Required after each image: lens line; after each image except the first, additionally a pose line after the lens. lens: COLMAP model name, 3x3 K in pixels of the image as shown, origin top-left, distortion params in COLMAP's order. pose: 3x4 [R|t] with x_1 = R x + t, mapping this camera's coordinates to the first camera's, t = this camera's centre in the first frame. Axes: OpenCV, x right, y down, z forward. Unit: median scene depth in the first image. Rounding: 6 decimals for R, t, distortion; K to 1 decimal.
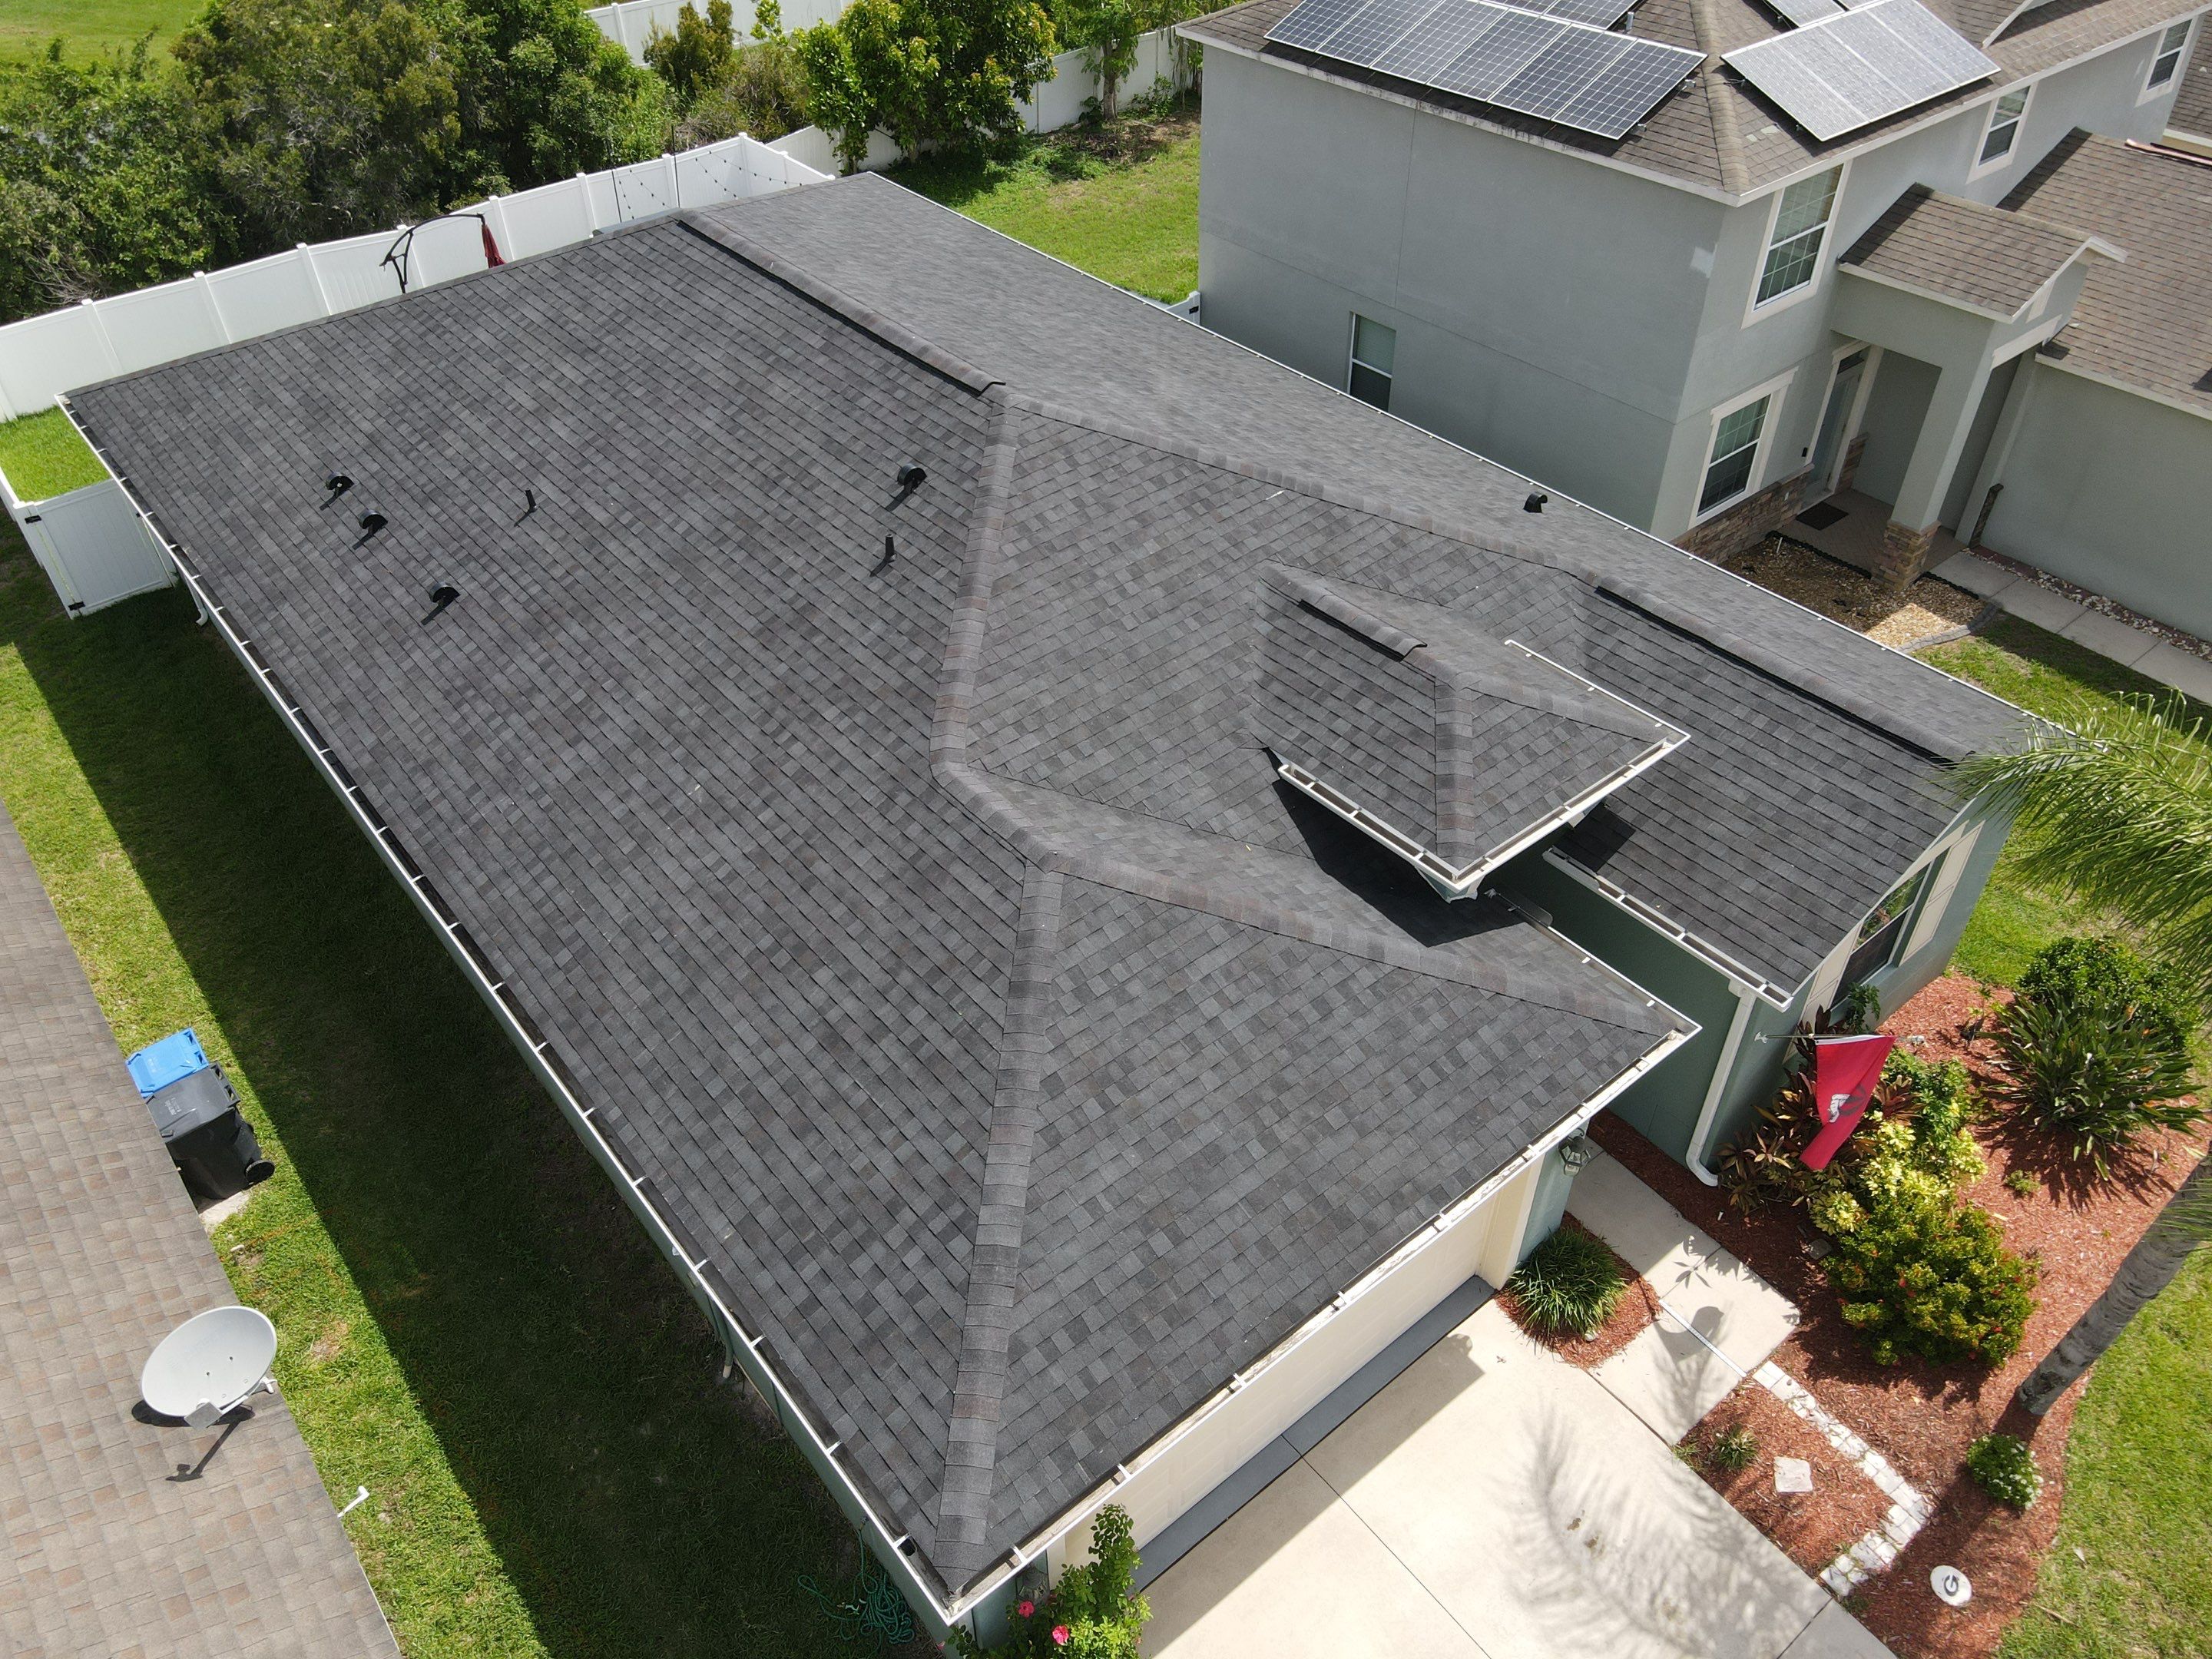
lens RADIAL K [[1616.2, 0, 1078.3], [0, 1616.2, 825.7], [0, 0, 1]] dist [0.008990, 0.006056]
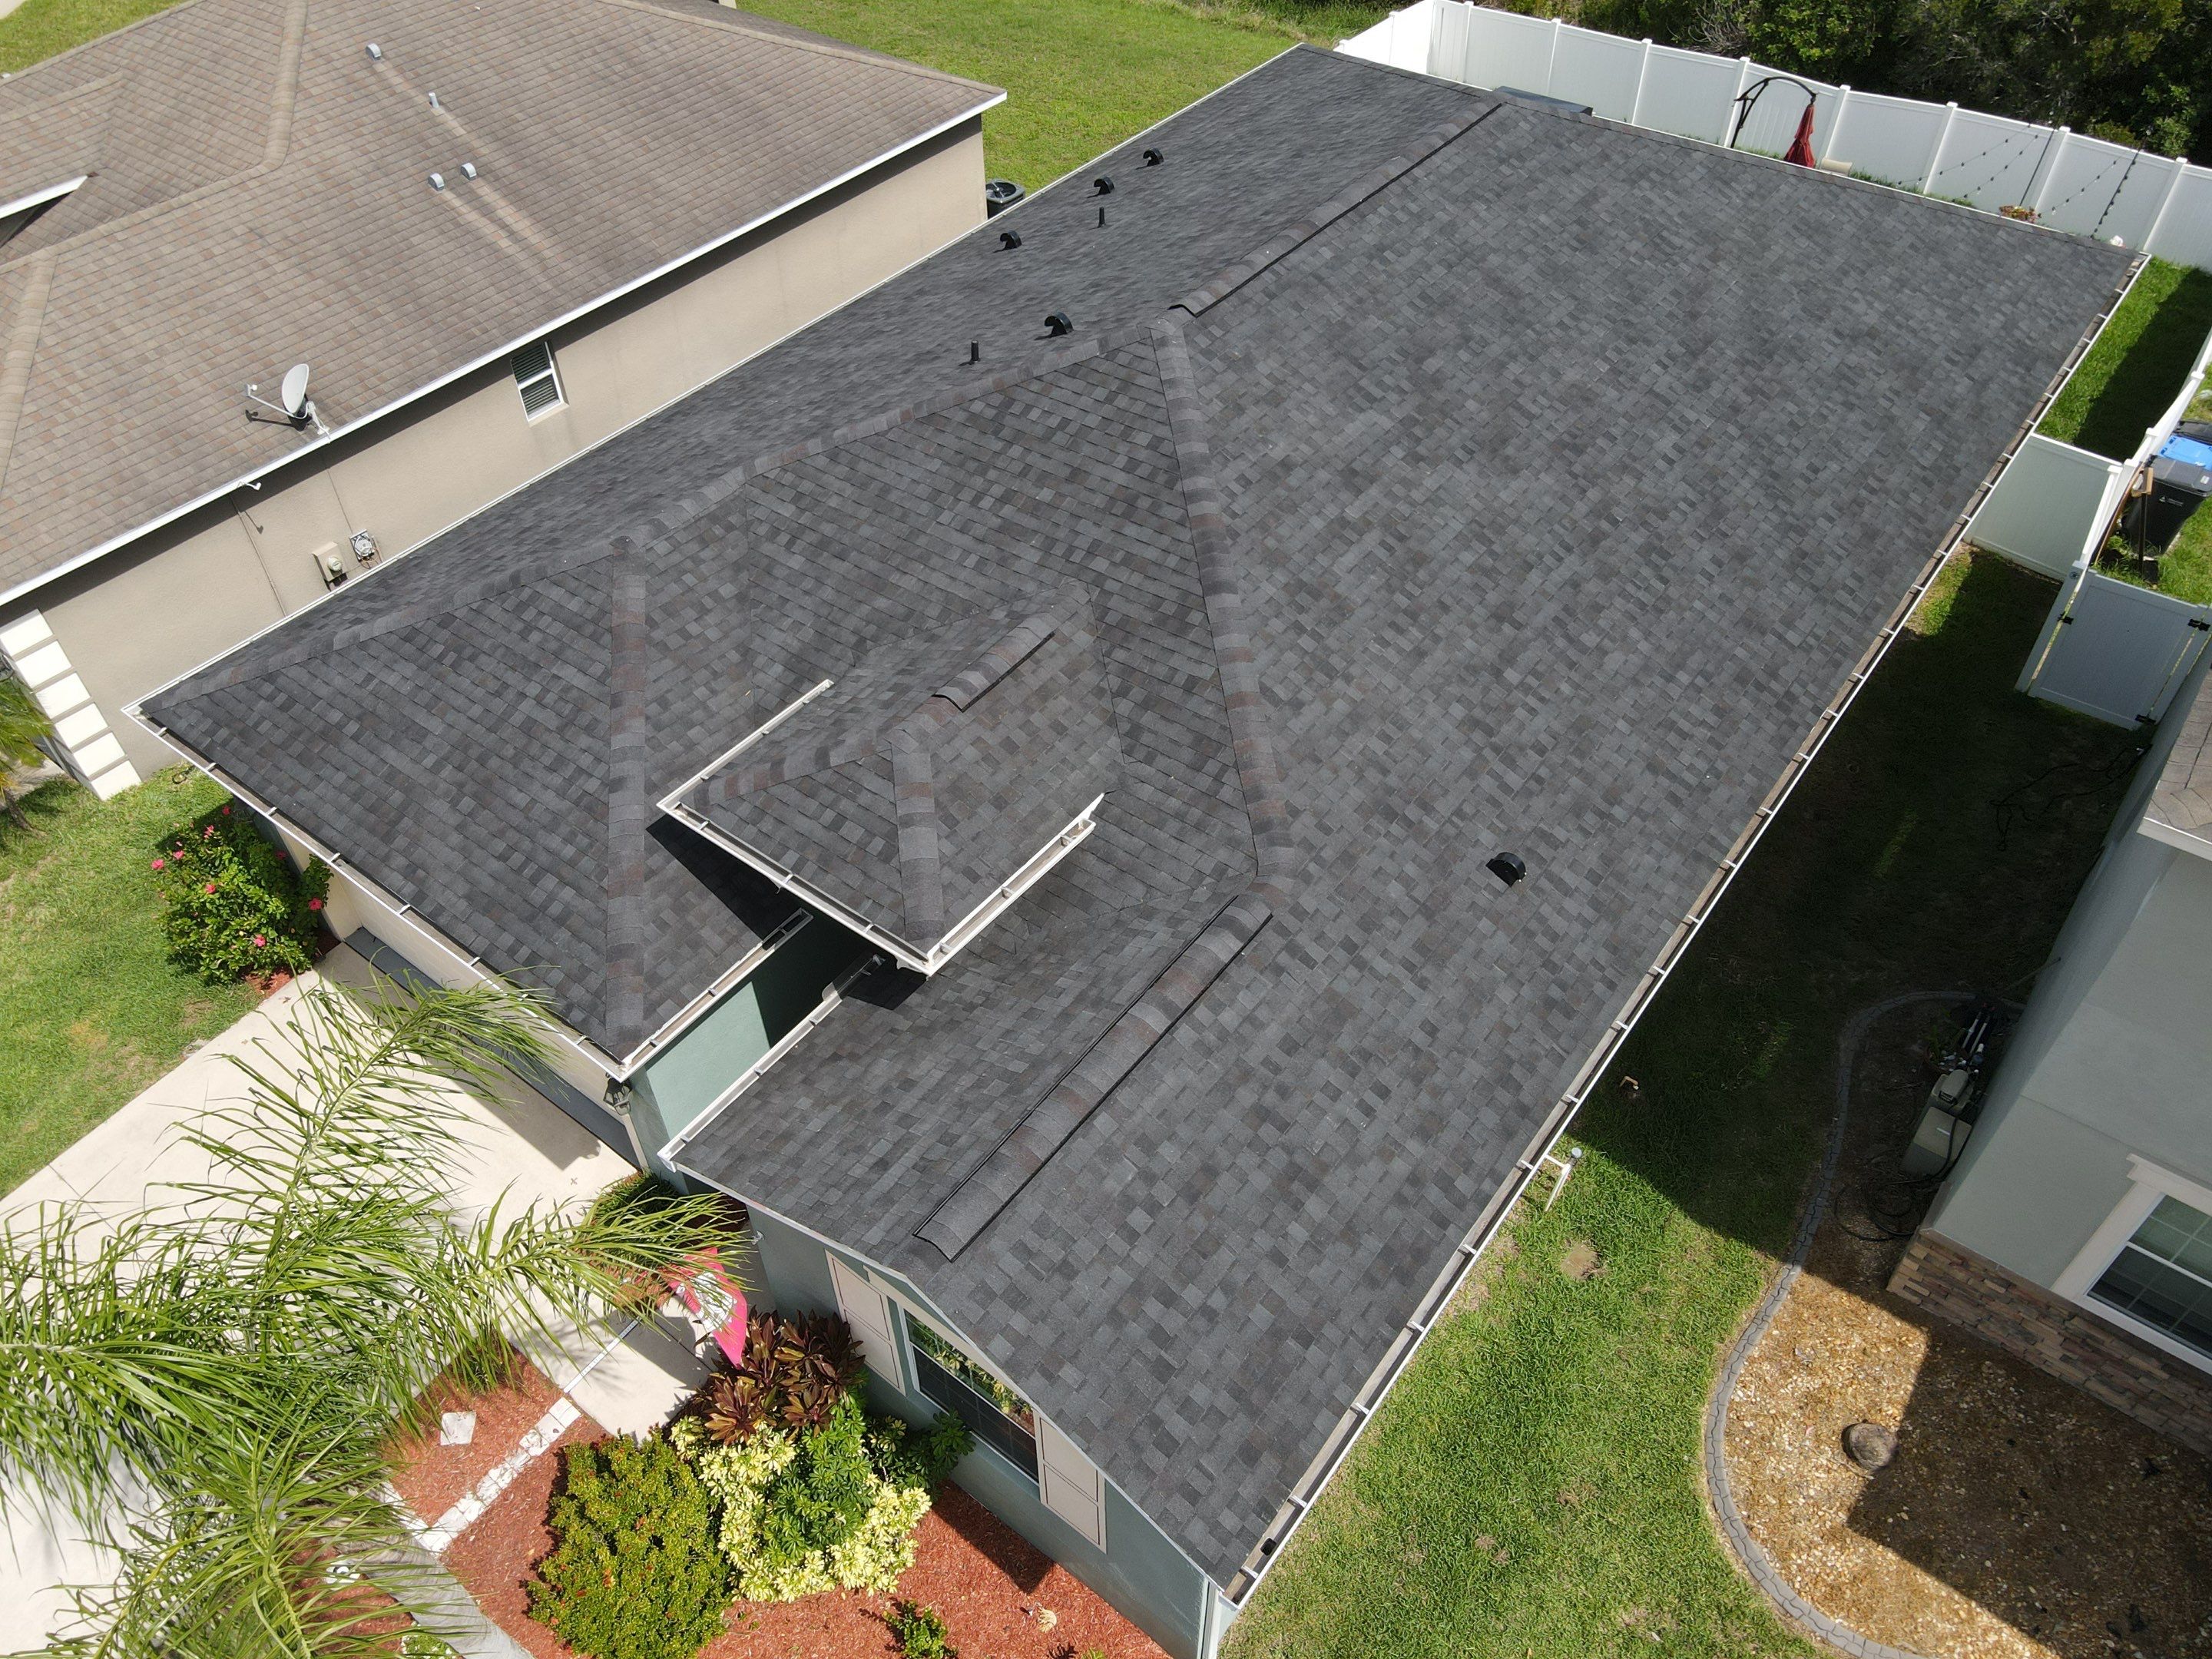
lens RADIAL K [[1616.2, 0, 1078.3], [0, 1616.2, 825.7], [0, 0, 1]] dist [0.008990, 0.006056]
pose [[0.233751, 0.705370, -0.669189, 0.821523], [-0.624558, 0.636415, 0.452663, -0.485184], [0.745176, 0.312137, 0.589307, 0.483309]]
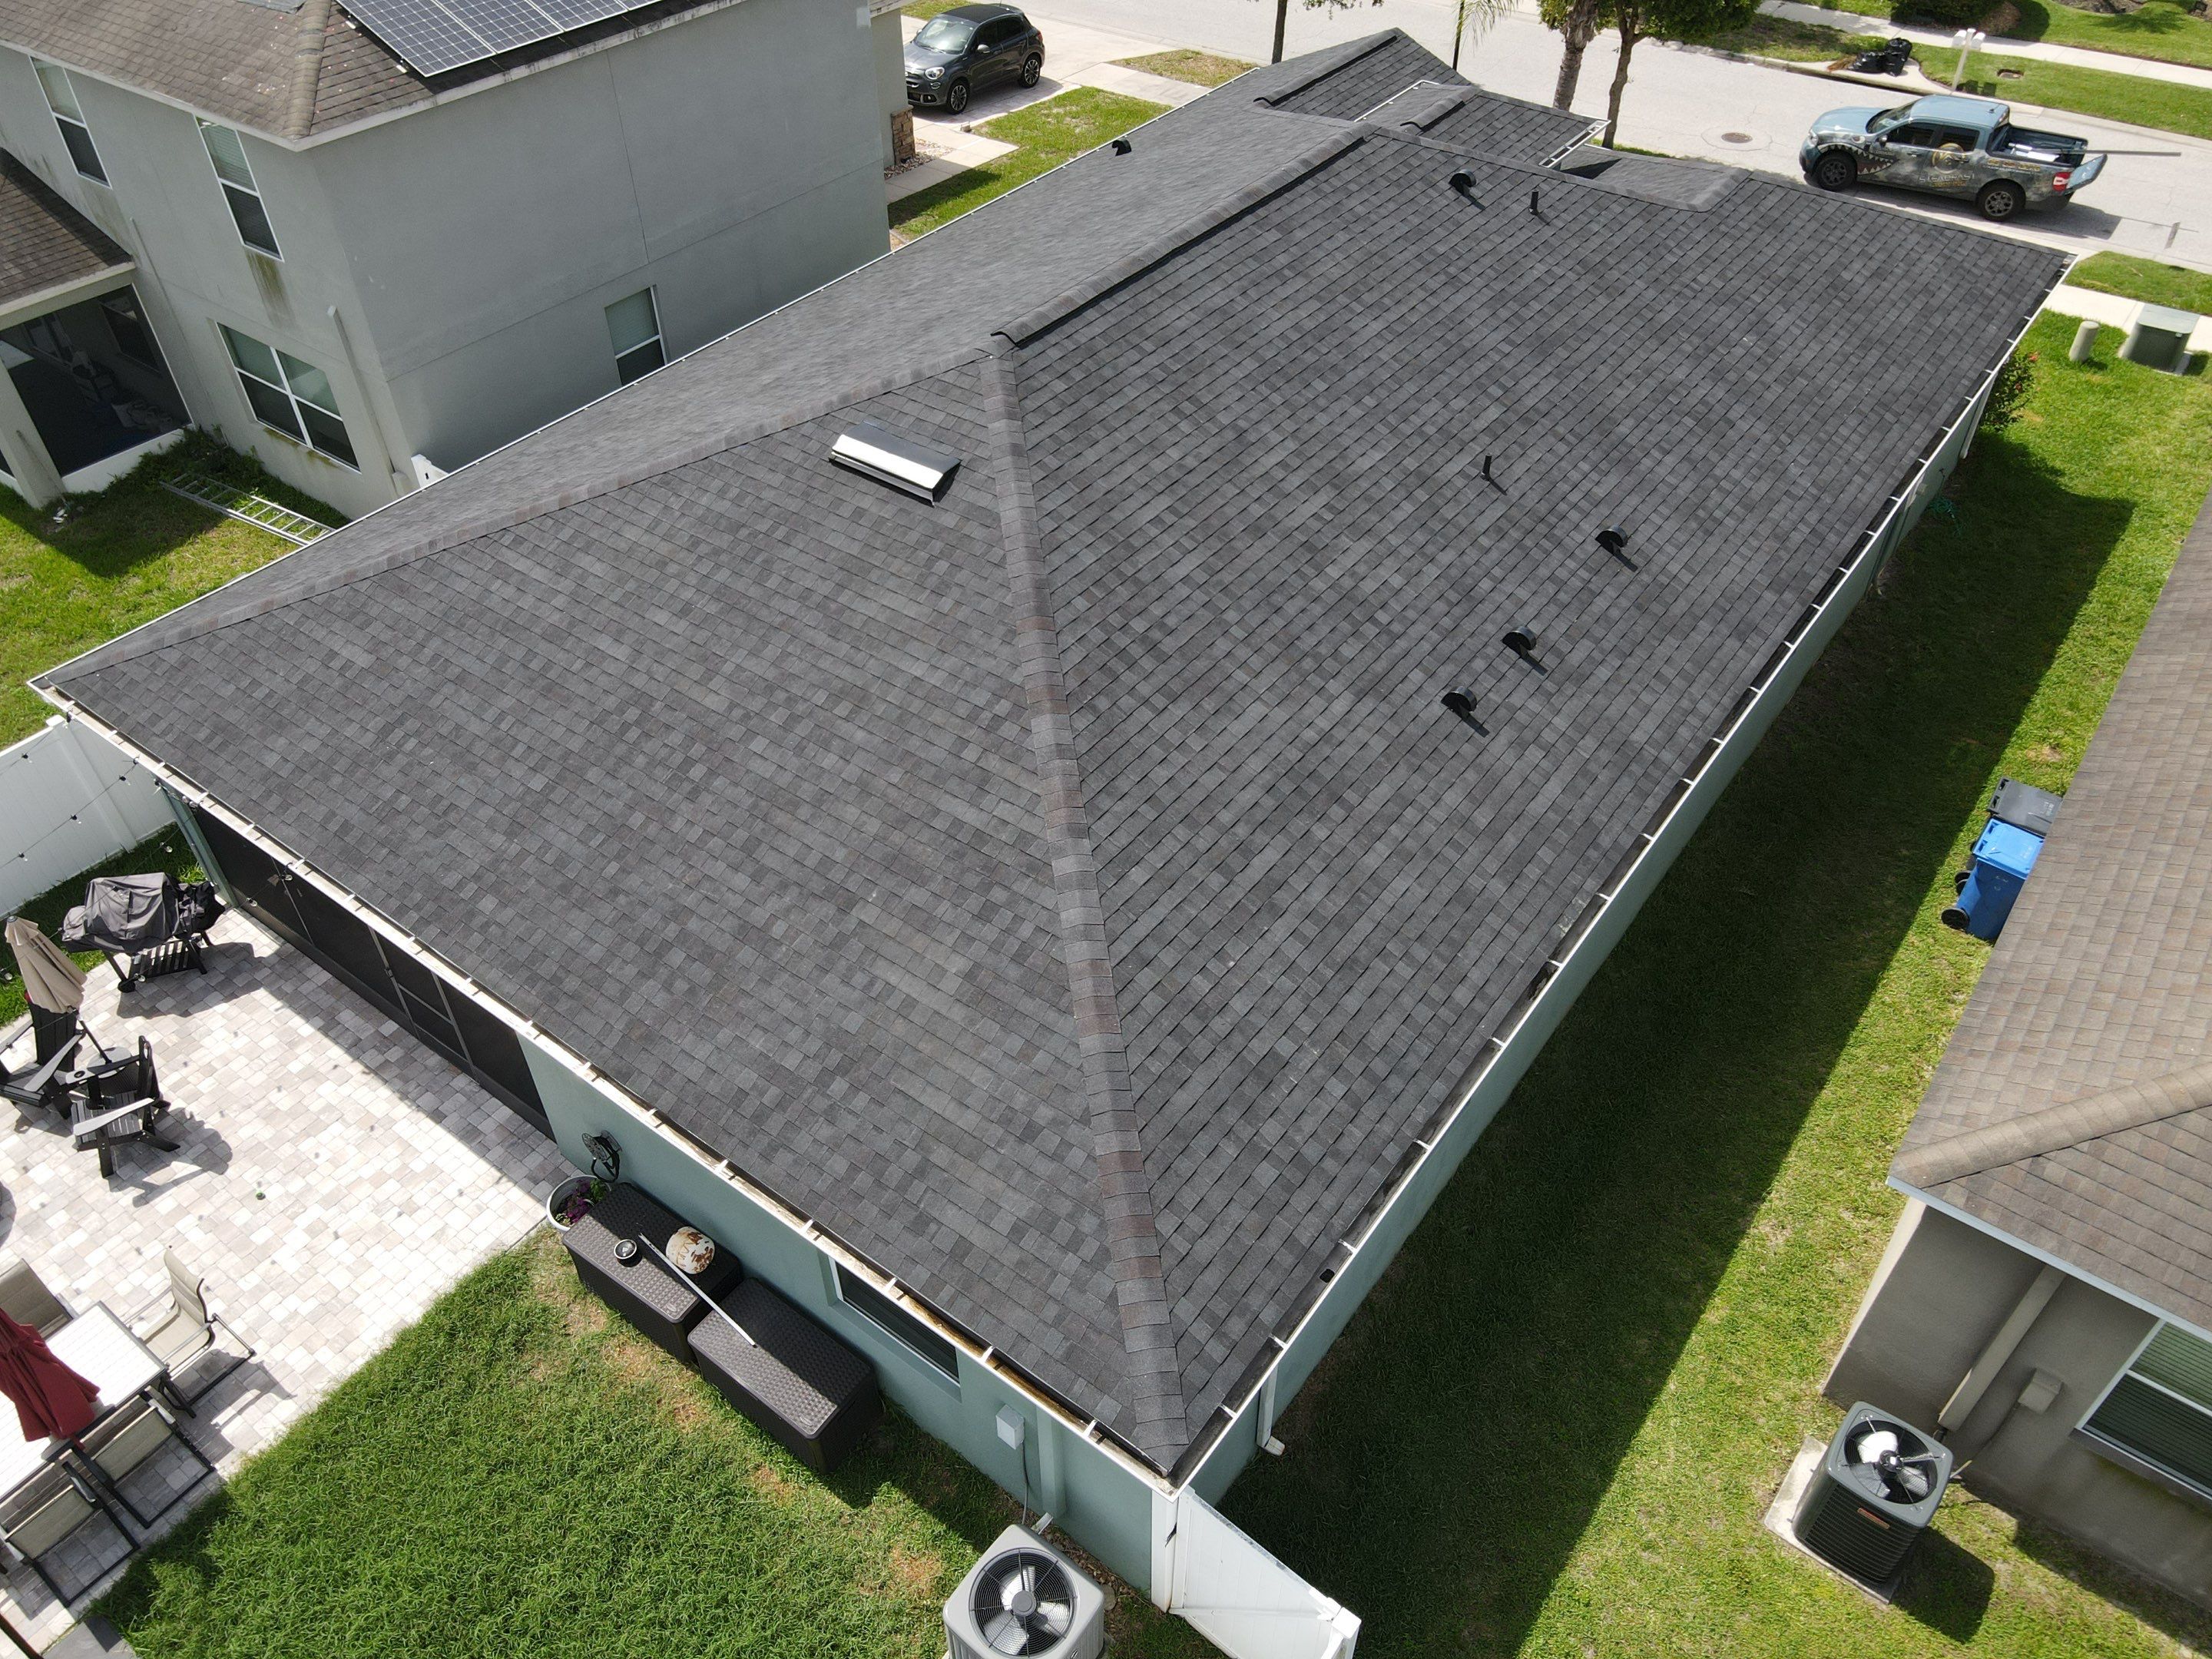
lens RADIAL K [[1598.7, 0, 1067.3], [0, 1598.7, 825.6], [0, 0, 1]] dist [0.036814, -0.041468]
pose [[-0.240570, -0.633826, 0.735113, -1.174479], [0.650288, 0.457009, 0.606851, -0.885915], [-0.720591, 0.624025, 0.302227, 1.128773]]
